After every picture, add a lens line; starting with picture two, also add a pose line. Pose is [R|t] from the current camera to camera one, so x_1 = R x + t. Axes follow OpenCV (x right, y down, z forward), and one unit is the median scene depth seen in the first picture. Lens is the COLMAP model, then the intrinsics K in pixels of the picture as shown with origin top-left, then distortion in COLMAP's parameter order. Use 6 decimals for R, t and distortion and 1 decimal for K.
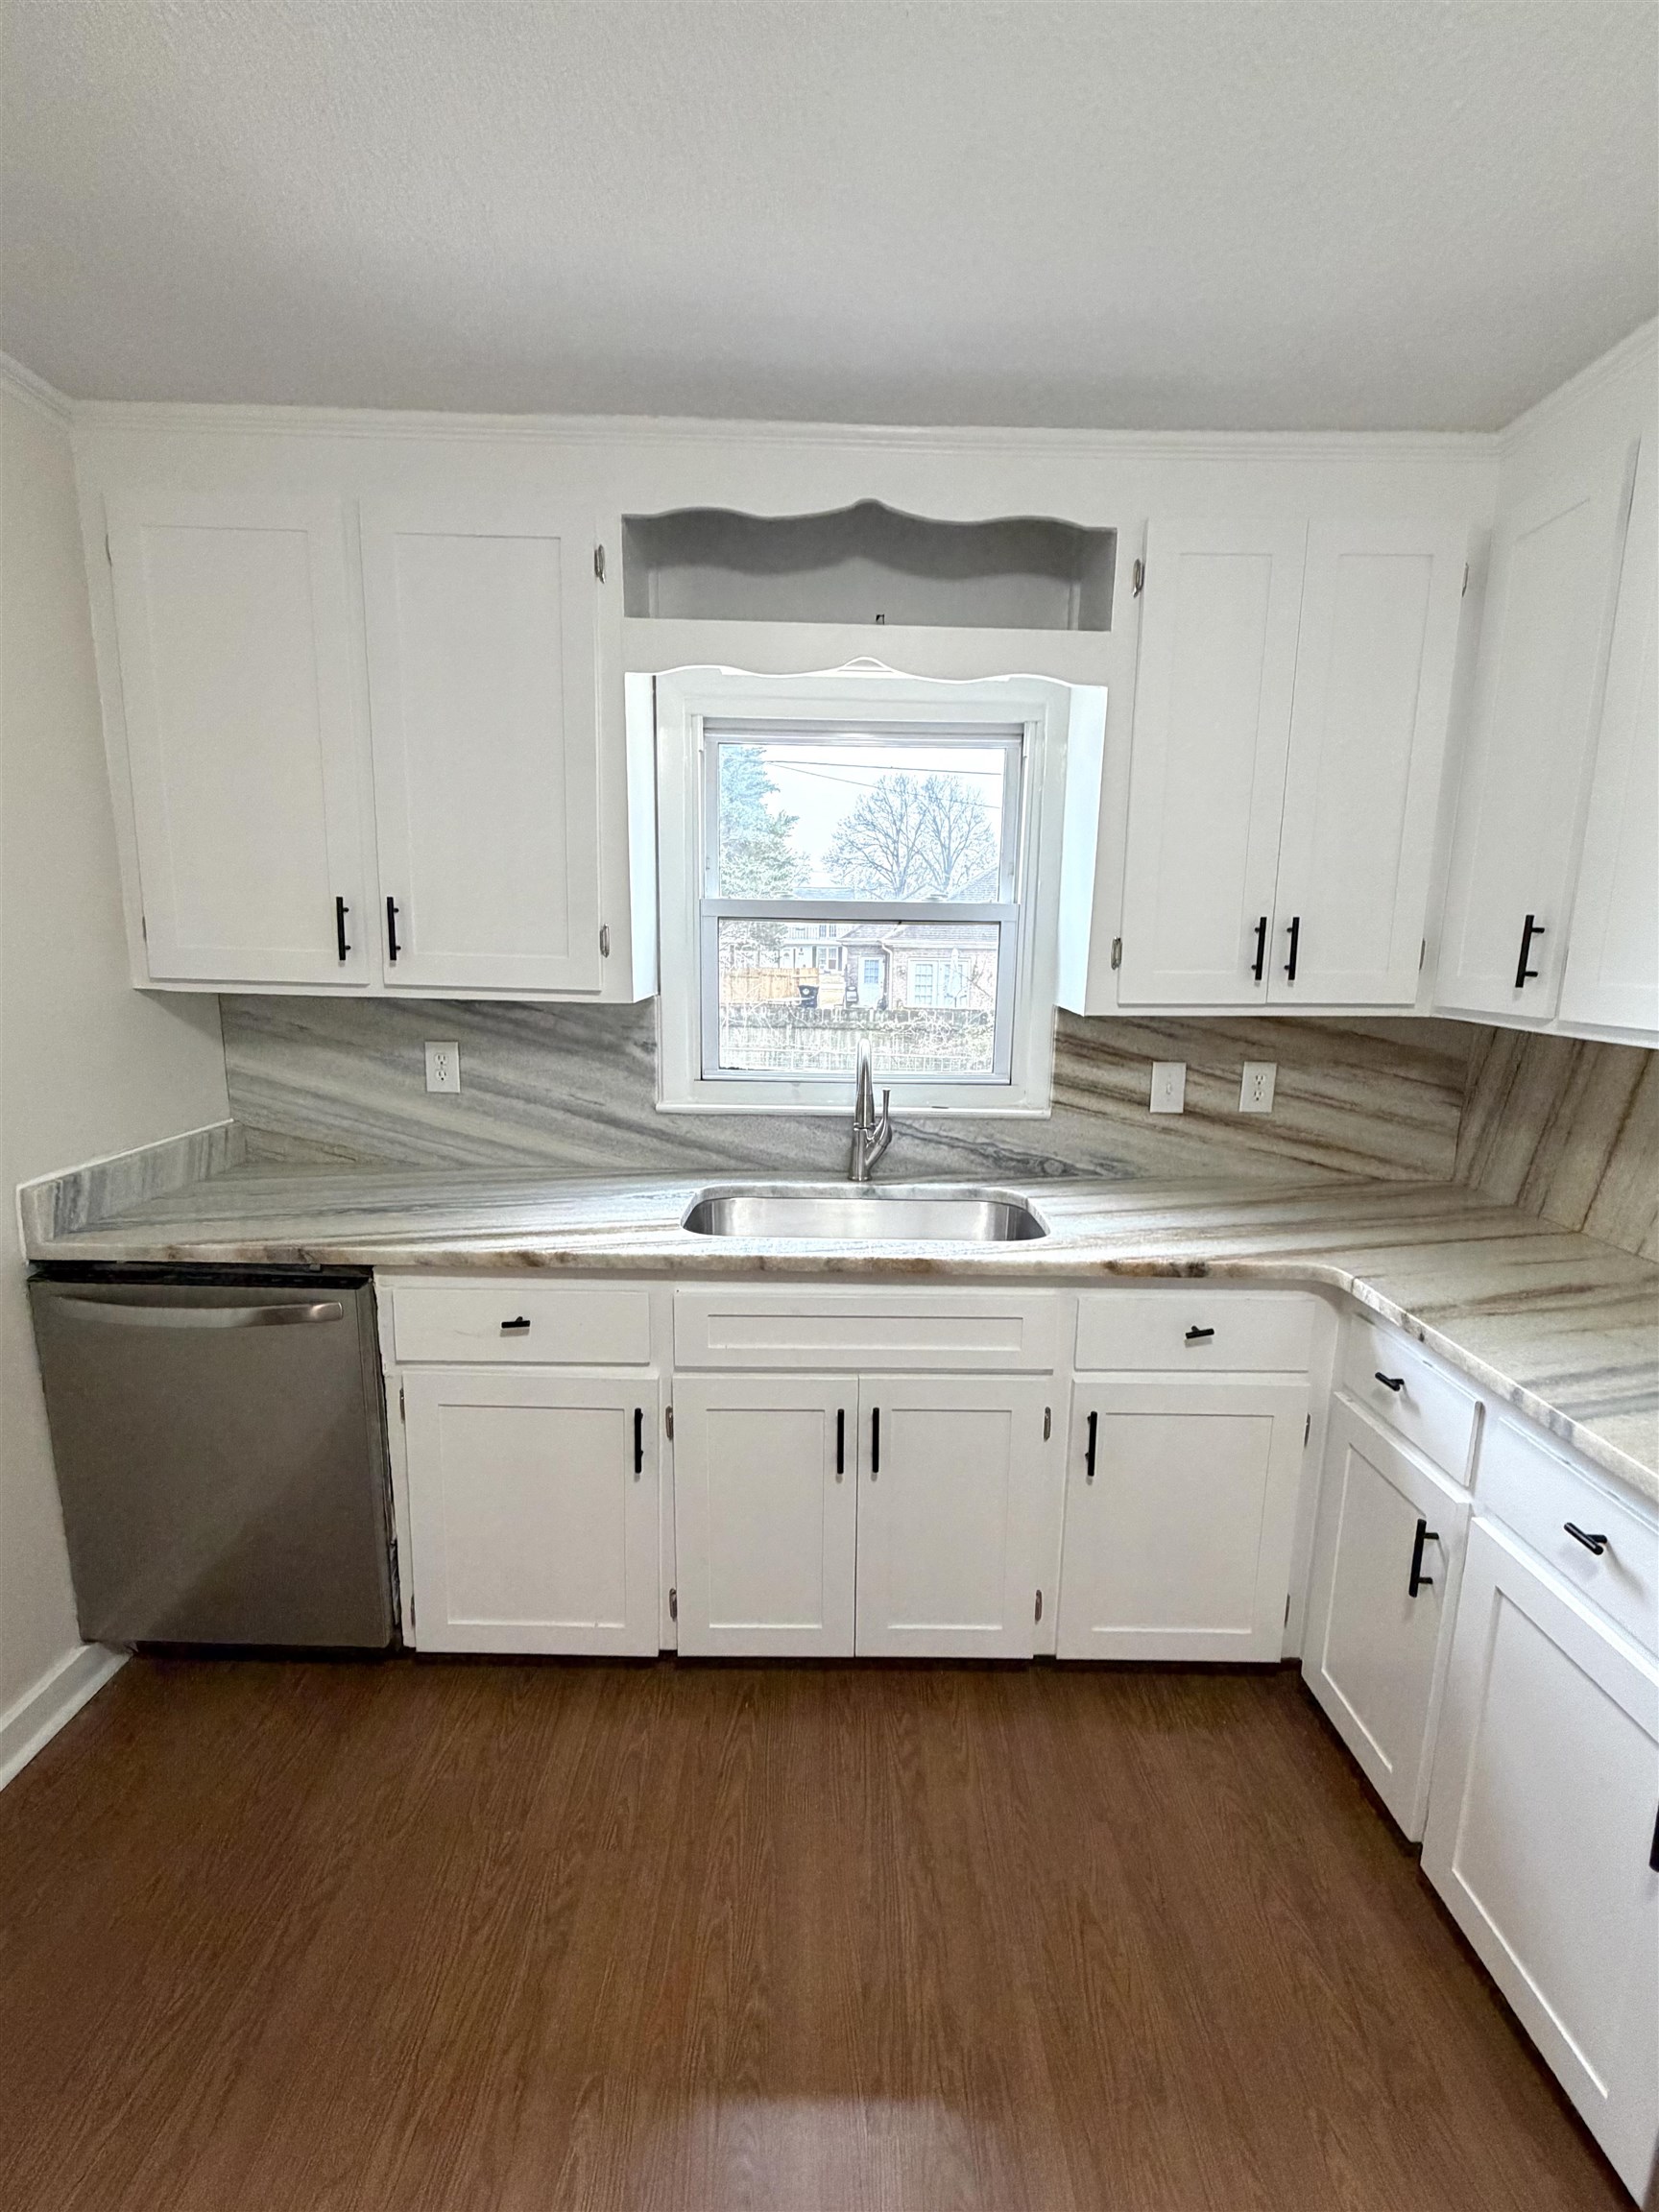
lens RADIAL K [[971.0, 0, 822.3], [0, 971.0, 1100.4], [0, 0, 1]] dist [0.001796, -0.000044]
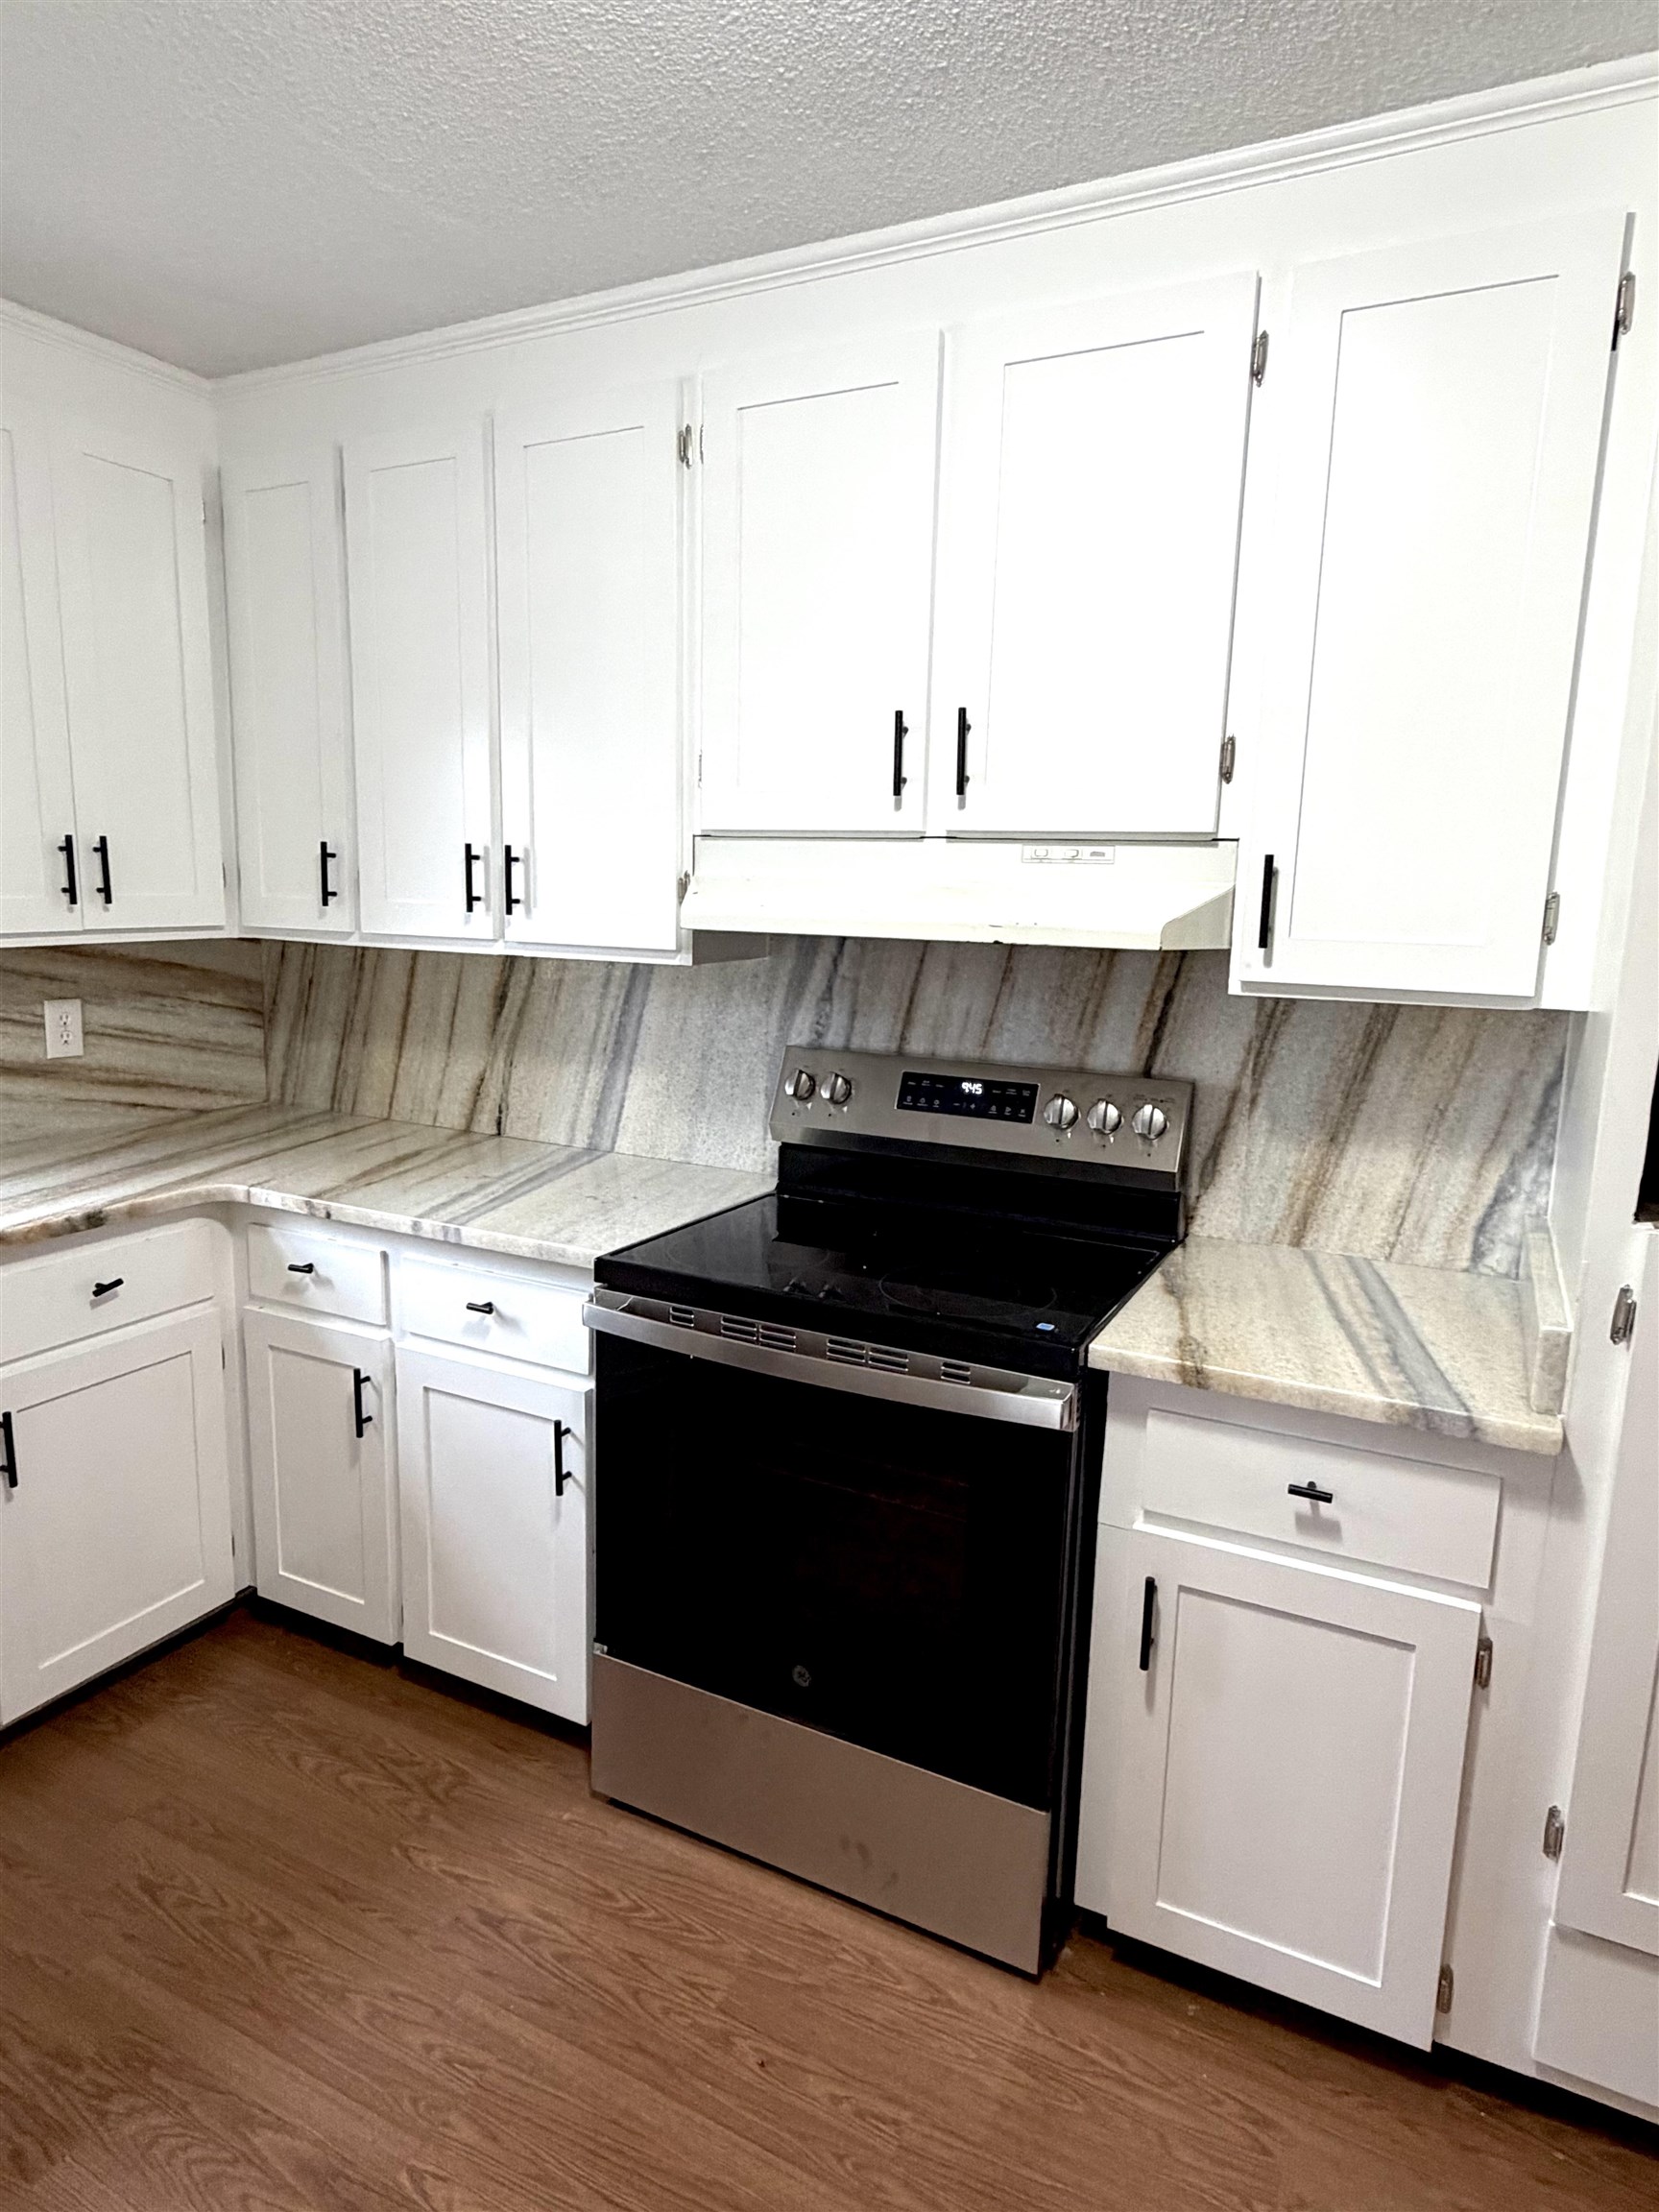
lens RADIAL K [[1272.9, 0, 833.8], [0, 1272.9, 1099.1], [0, 0, 1]] dist [0.000763, 0.000184]
pose [[0.448710, -0.151502, 0.880742, -0.323865], [0.132098, 0.985944, 0.102298, 0.029103], [-0.883860, 0.070442, 0.462416, -0.174269]]
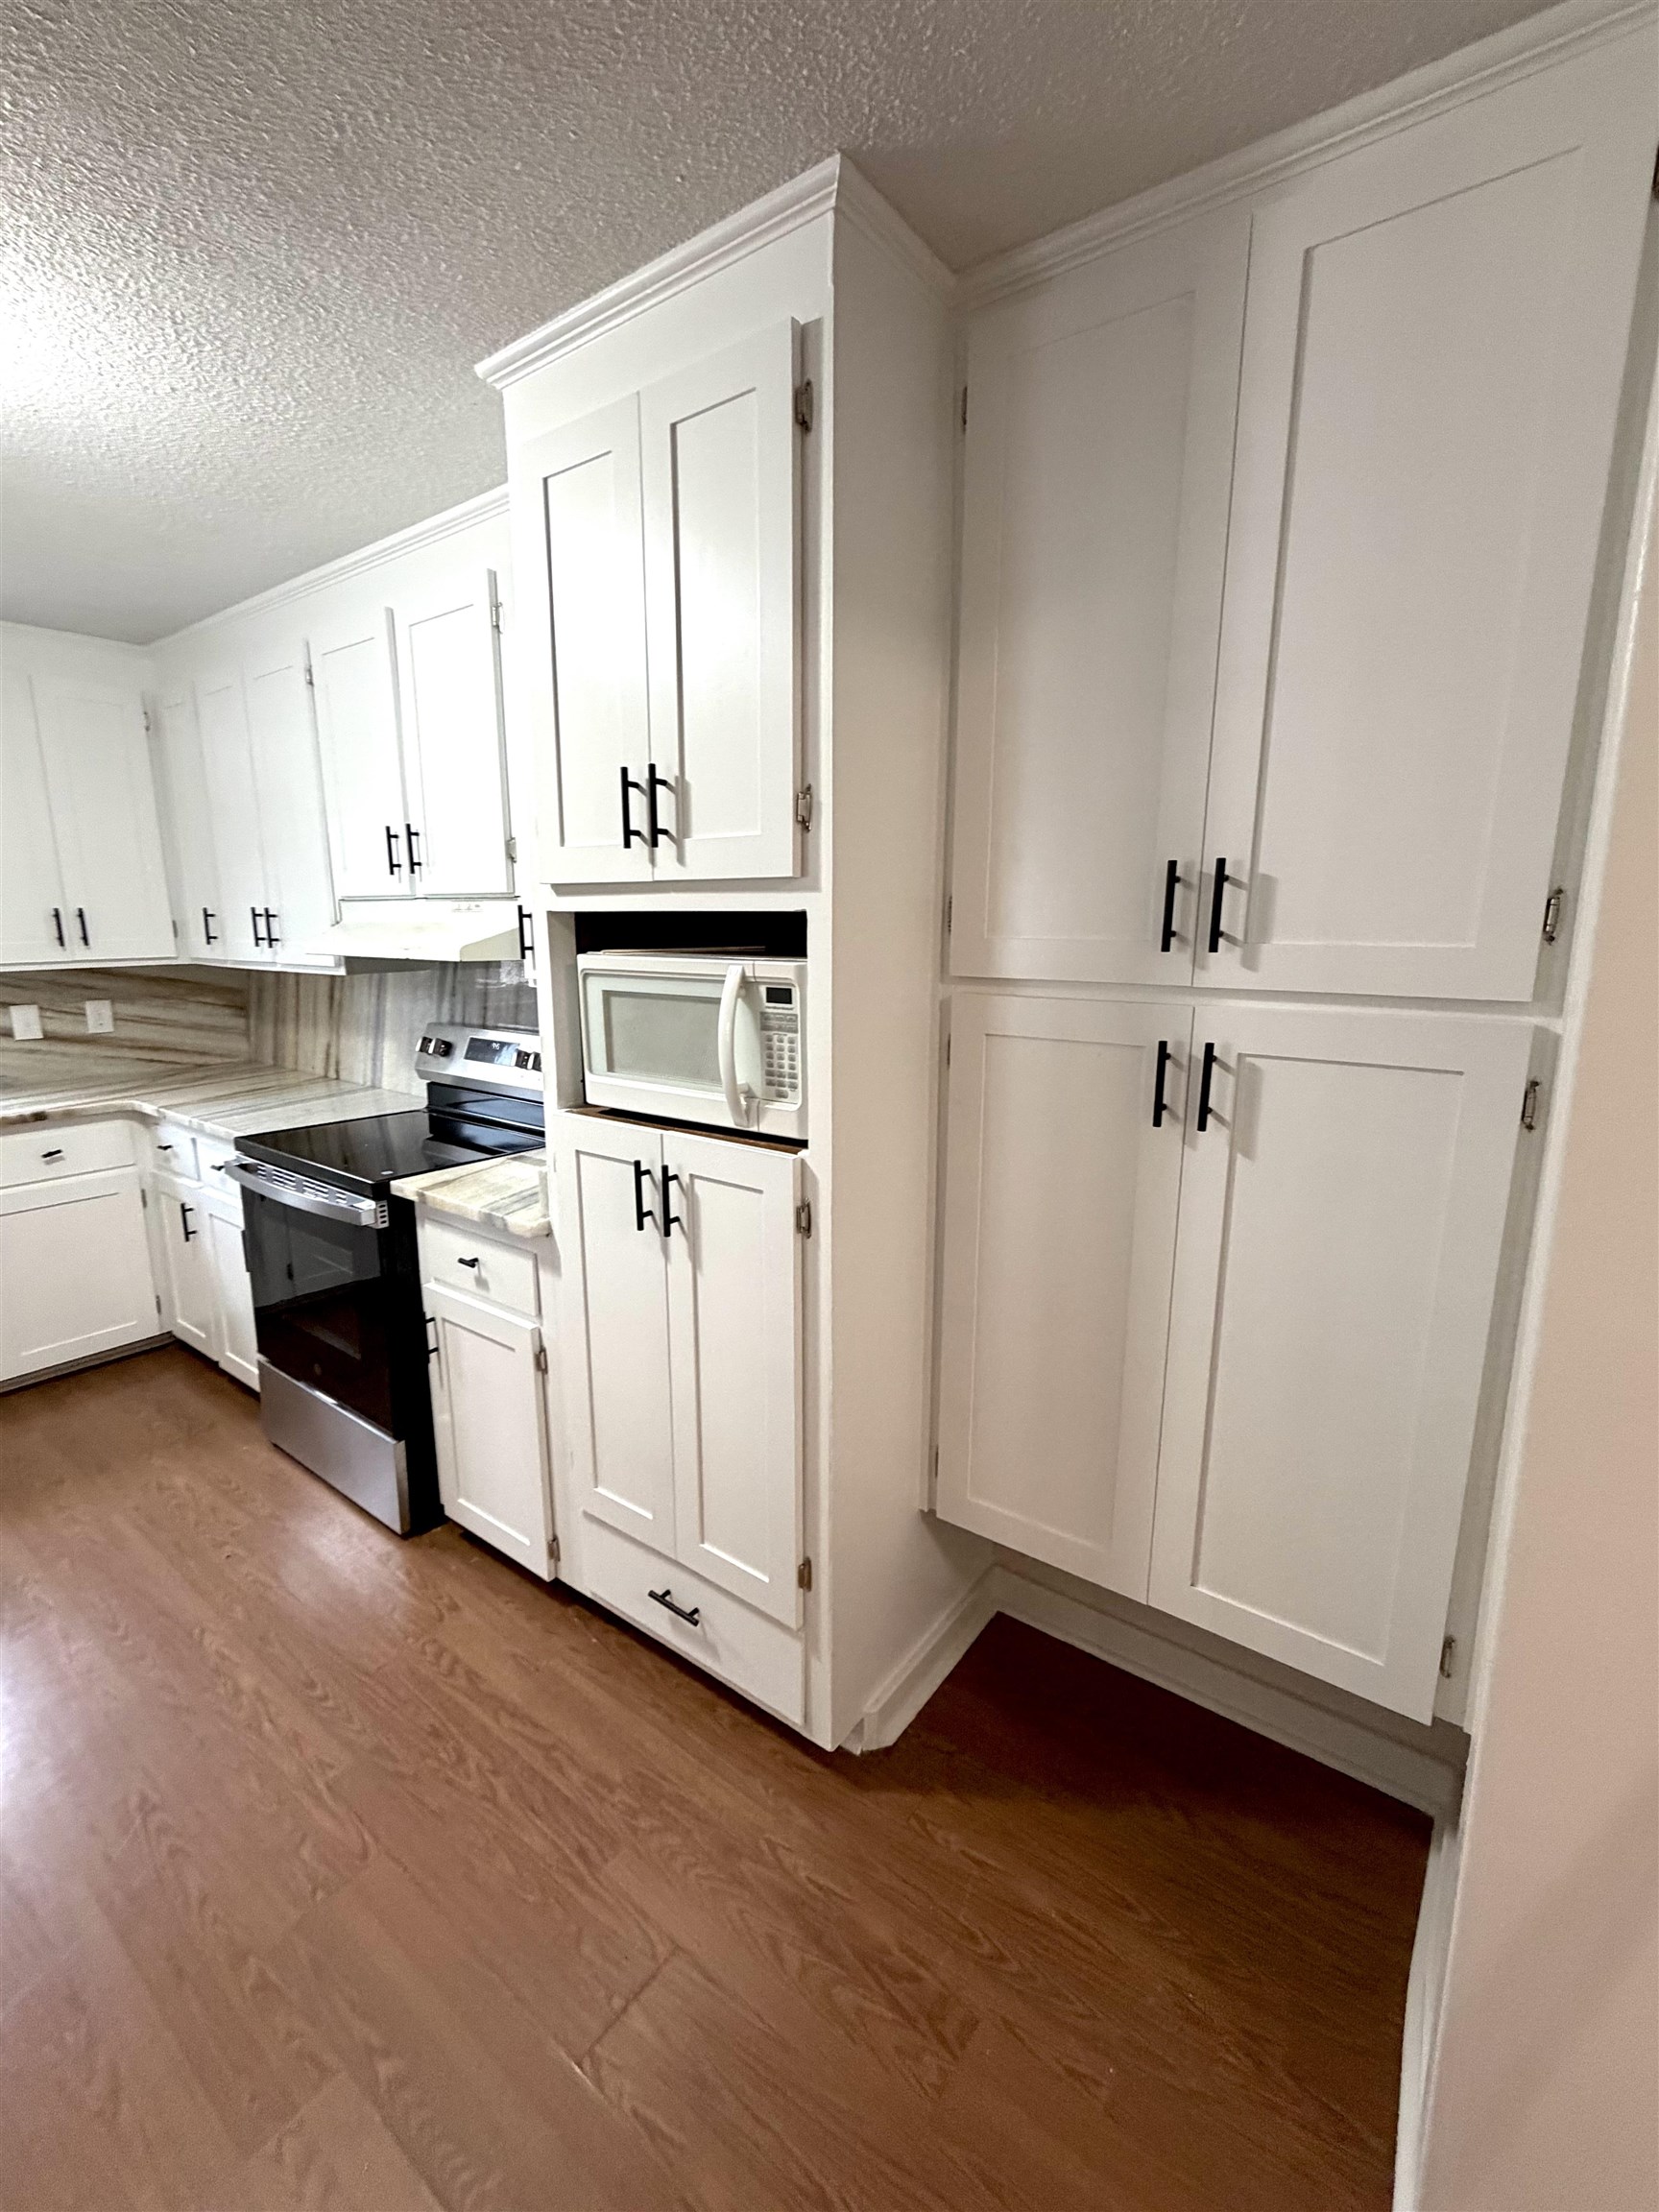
lens RADIAL K [[940.8, 0, 834.1], [0, 940.8, 1103.8], [0, 0, 1]] dist [0.000935, 0.000118]
pose [[0.594058, -0.168567, 0.786562, -0.078214], [0.142472, 0.984387, 0.103359, 0.169088], [-0.791705, 0.050662, 0.608800, -1.047934]]
